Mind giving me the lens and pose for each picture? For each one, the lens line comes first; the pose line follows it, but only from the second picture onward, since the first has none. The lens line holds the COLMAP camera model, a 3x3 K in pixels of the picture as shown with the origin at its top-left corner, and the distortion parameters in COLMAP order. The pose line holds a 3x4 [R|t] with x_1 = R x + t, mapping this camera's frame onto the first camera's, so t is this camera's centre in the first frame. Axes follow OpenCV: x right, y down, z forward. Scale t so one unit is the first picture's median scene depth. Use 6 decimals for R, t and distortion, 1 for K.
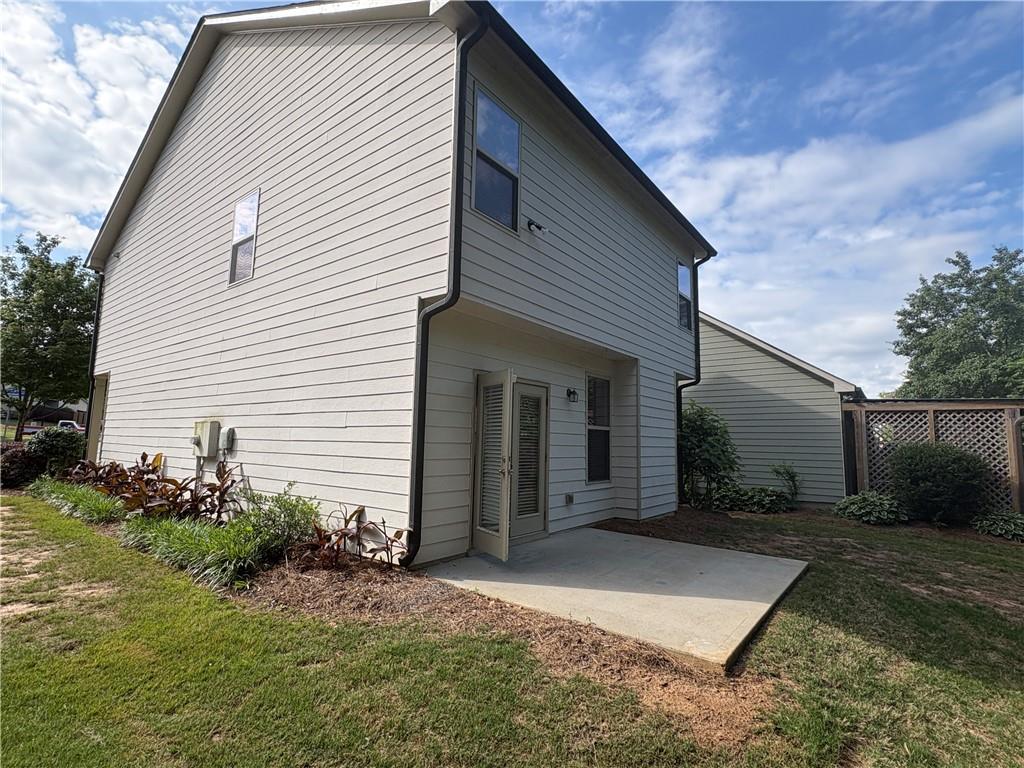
lens RADIAL K [[495.1, 0, 512.0], [0, 495.1, 384.0], [0, 0, 1]] dist [-0.005612, 0.000909]
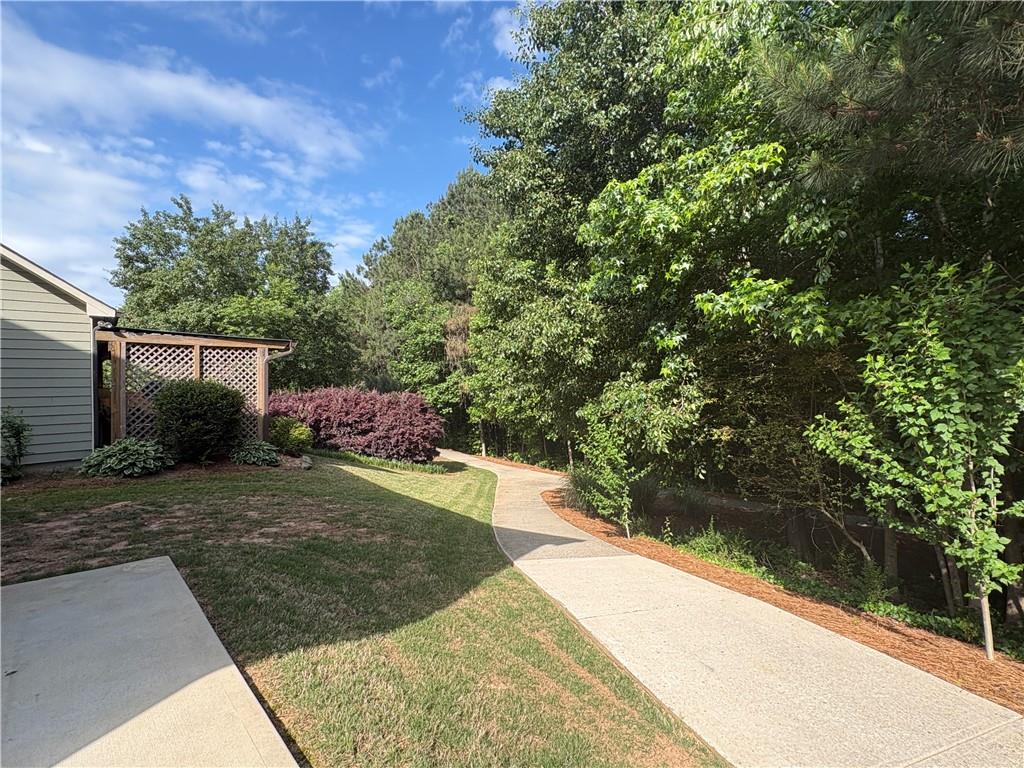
lens RADIAL K [[495.1, 0, 512.0], [0, 495.1, 384.0], [0, 0, 1]] dist [-0.005612, 0.000909]
pose [[0.172423, -0.021521, 0.984788, 0.016656], [-0.096004, 0.994634, 0.038545, 0.031604], [-0.980333, -0.101189, 0.169432, 0.235634]]
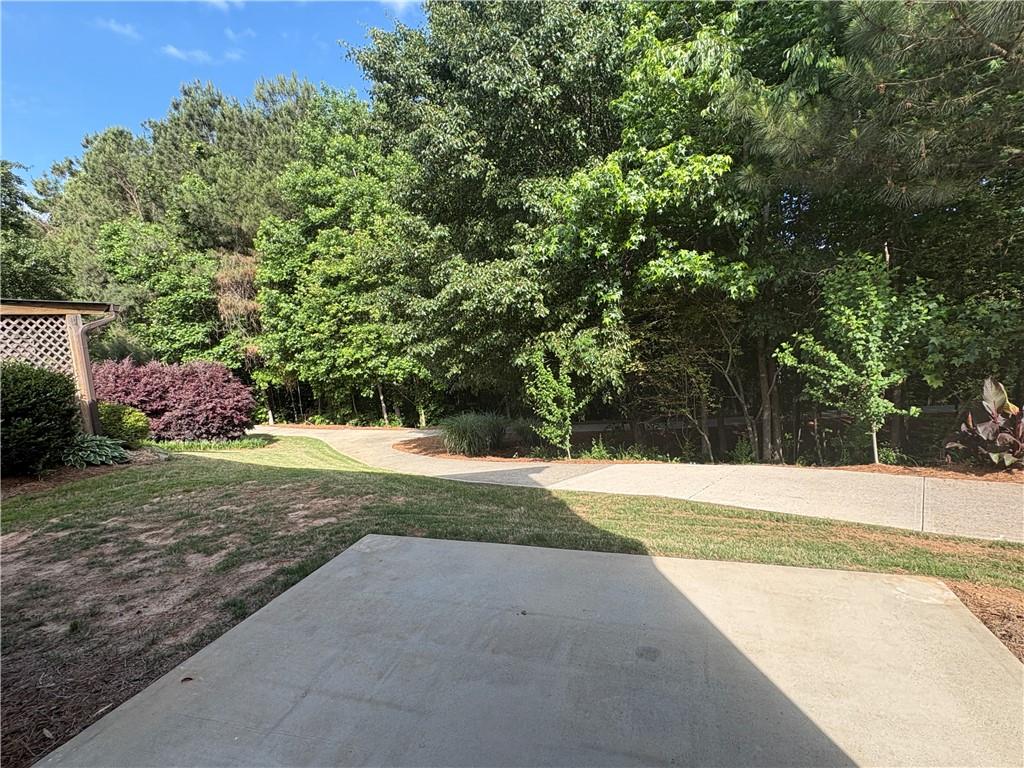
lens RADIAL K [[495.1, 0, 512.0], [0, 495.1, 384.0], [0, 0, 1]] dist [-0.005612, 0.000909]
pose [[-0.336645, -0.108445, 0.935366, -0.024344], [-0.043749, 0.994075, 0.099506, 0.047811], [-0.940615, -0.007423, -0.339394, 0.537359]]
